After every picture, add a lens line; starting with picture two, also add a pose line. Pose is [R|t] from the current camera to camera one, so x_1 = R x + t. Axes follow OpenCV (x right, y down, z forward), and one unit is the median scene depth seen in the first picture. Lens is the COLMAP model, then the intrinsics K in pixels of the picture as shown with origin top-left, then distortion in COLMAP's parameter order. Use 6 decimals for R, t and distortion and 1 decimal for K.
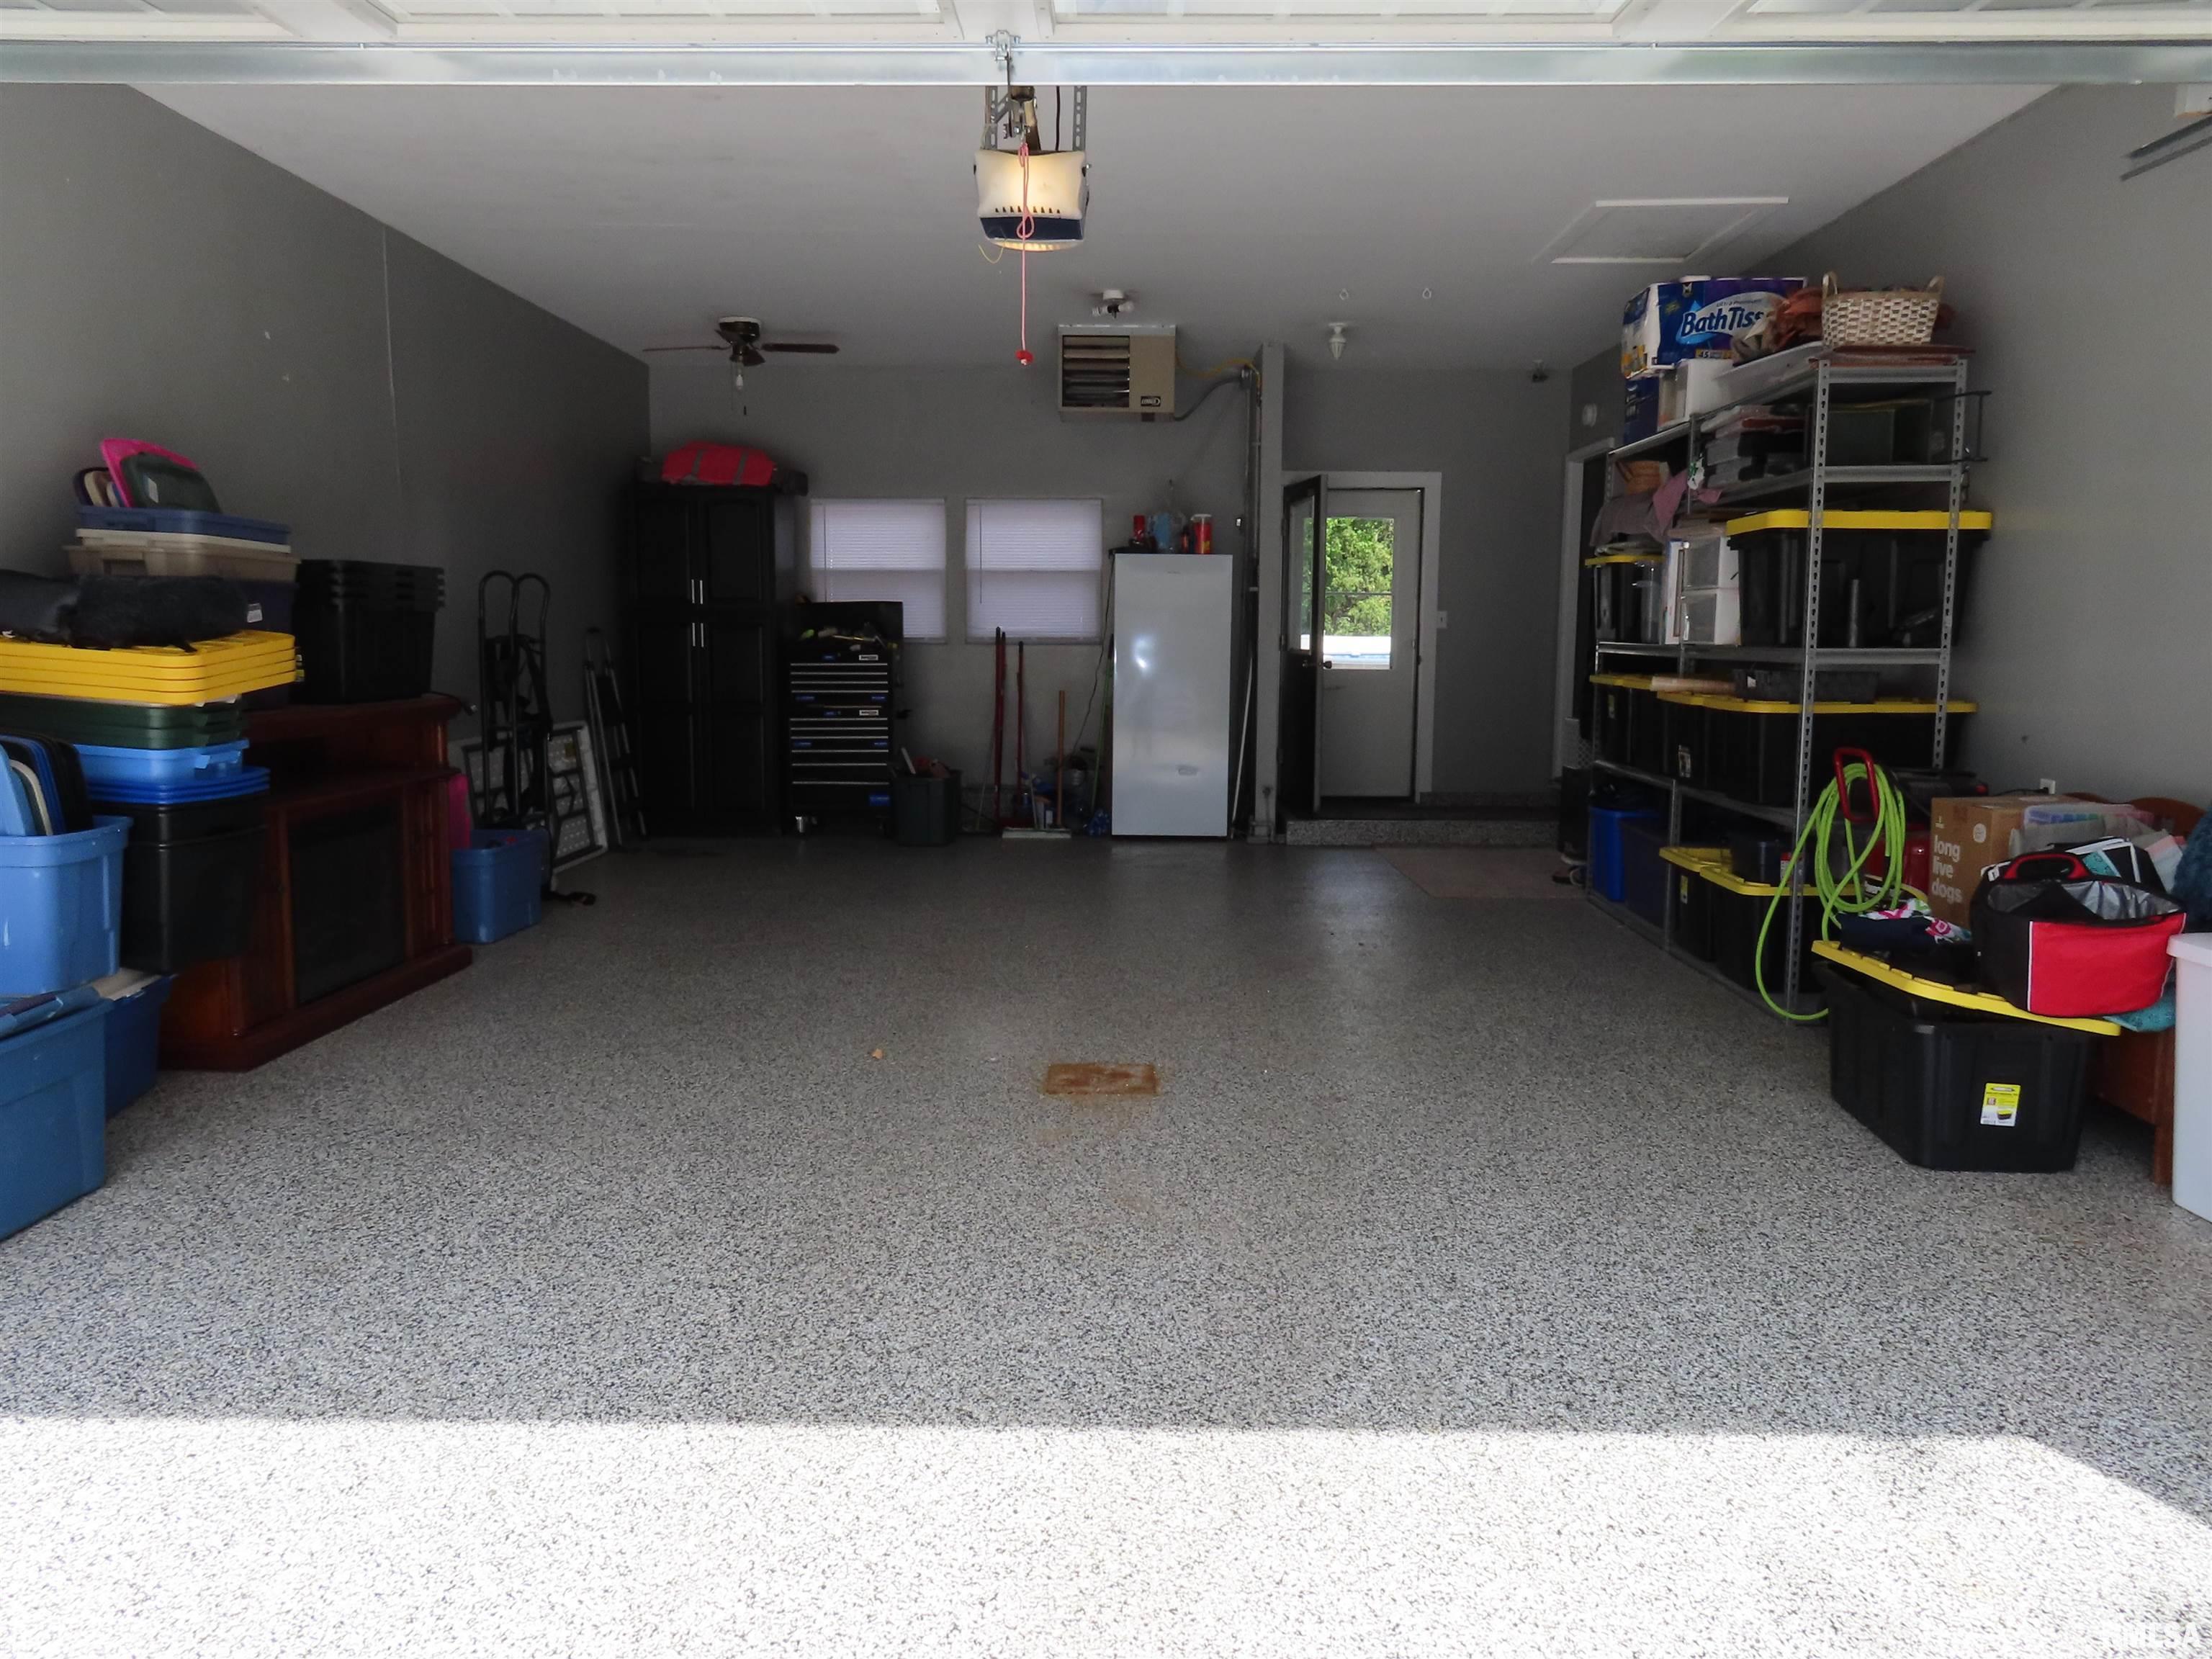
lens RADIAL K [[1566.1, 0, 1107.9], [0, 1566.1, 832.5], [0, 0, 1]] dist [-0.006646, 0.001525]
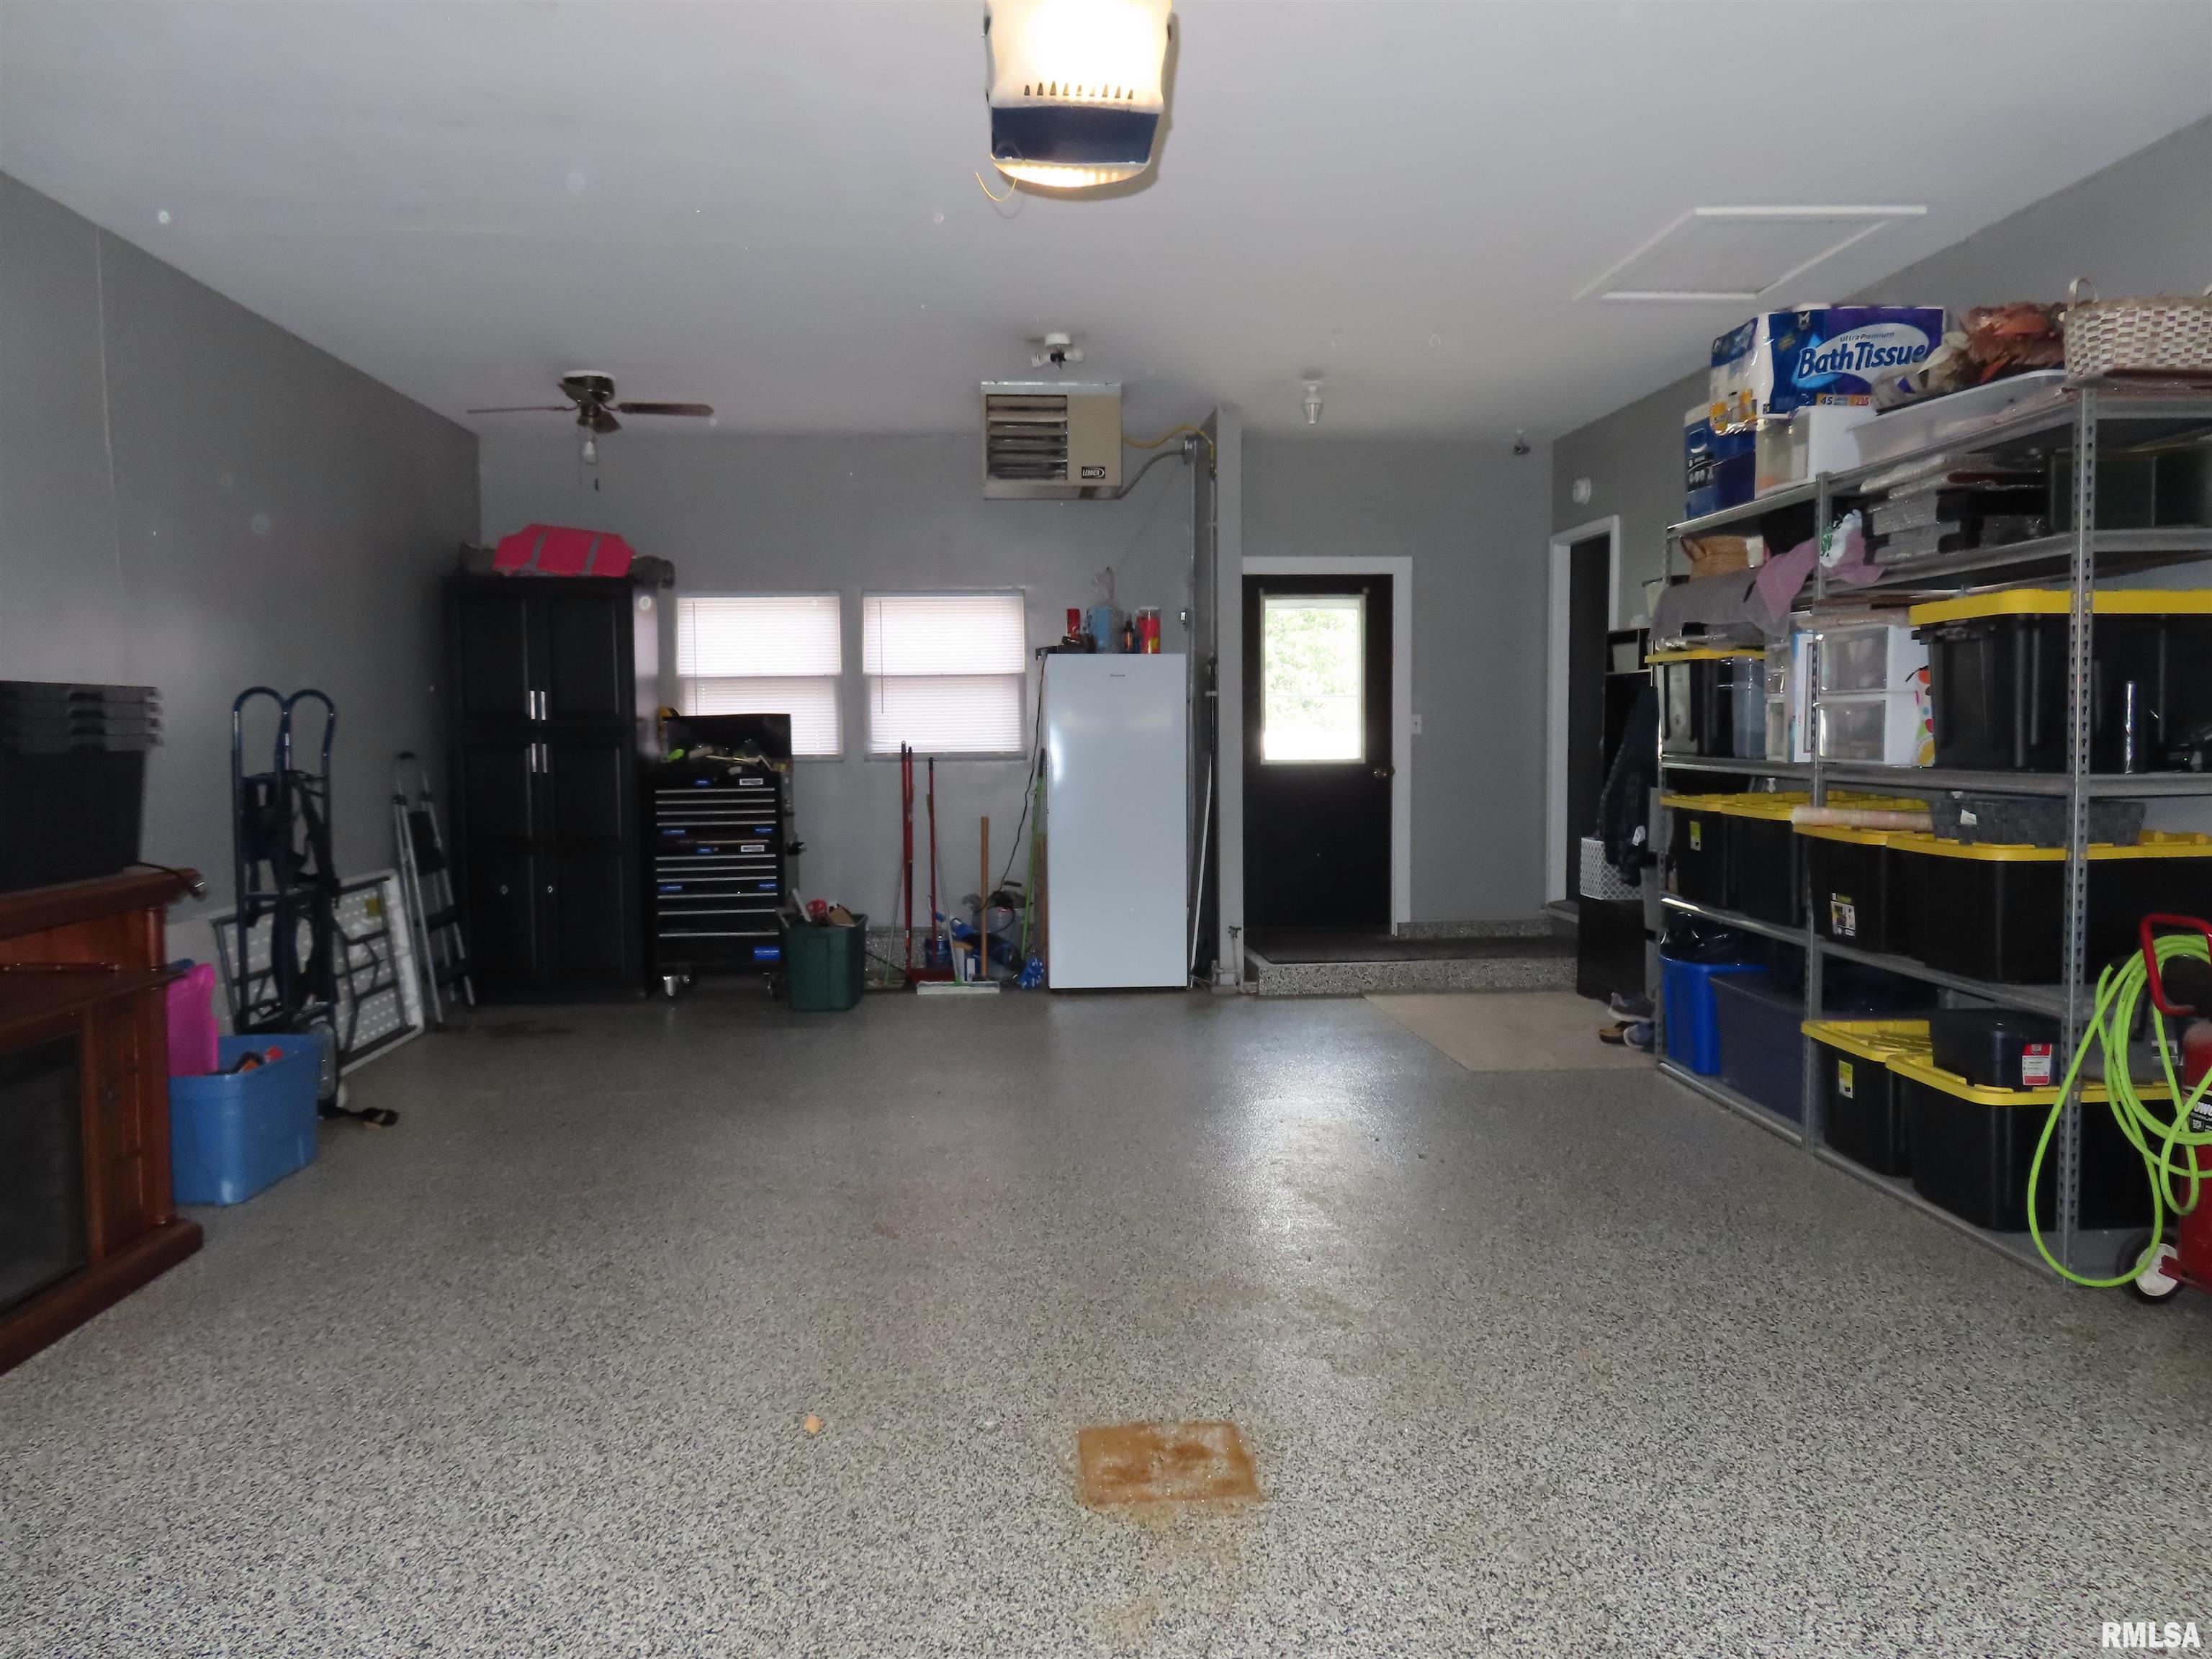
lens RADIAL K [[1566.1, 0, 1107.9], [0, 1566.1, 832.5], [0, 0, 1]] dist [-0.006646, 0.001525]
pose [[0.995999, -0.021000, 0.086860, -0.045833], [0.026188, 0.997912, -0.059033, -0.038097], [-0.085439, 0.061072, 0.994470, 0.198751]]
